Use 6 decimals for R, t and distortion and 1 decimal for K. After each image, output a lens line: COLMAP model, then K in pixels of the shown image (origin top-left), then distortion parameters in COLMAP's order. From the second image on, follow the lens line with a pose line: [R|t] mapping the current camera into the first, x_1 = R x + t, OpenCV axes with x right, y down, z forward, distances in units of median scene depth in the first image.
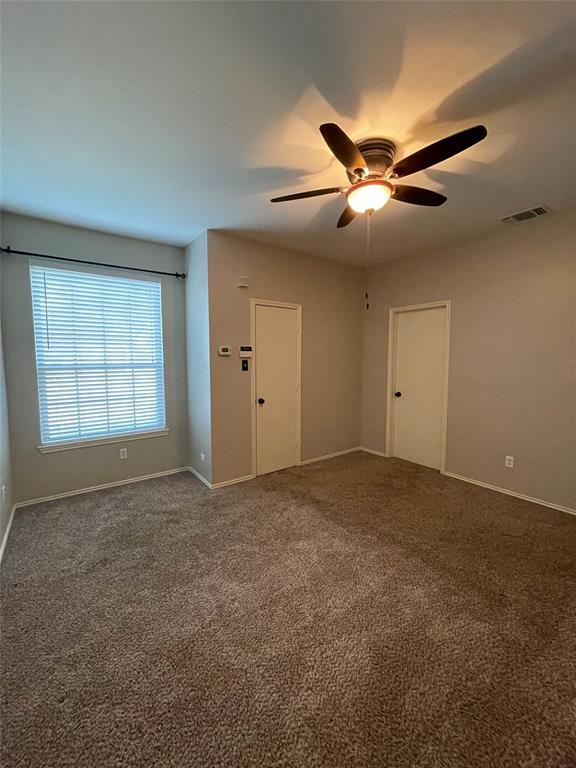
lens RADIAL K [[308.6, 0, 283.0], [0, 308.6, 381.7], [0, 0, 1]] dist [0.001810, -0.000378]
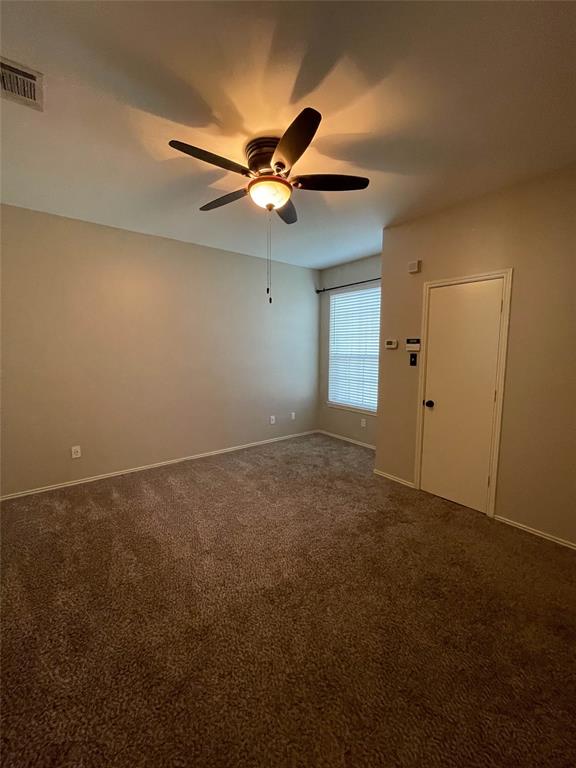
lens RADIAL K [[308.6, 0, 282.2], [0, 308.6, 380.9], [0, 0, 1]] dist [0.001810, -0.000378]
pose [[0.022302, 0.105695, -0.994148, 0.810019], [-0.090622, 0.990516, 0.103276, -0.052214], [0.995636, 0.087788, 0.031669, 0.625234]]
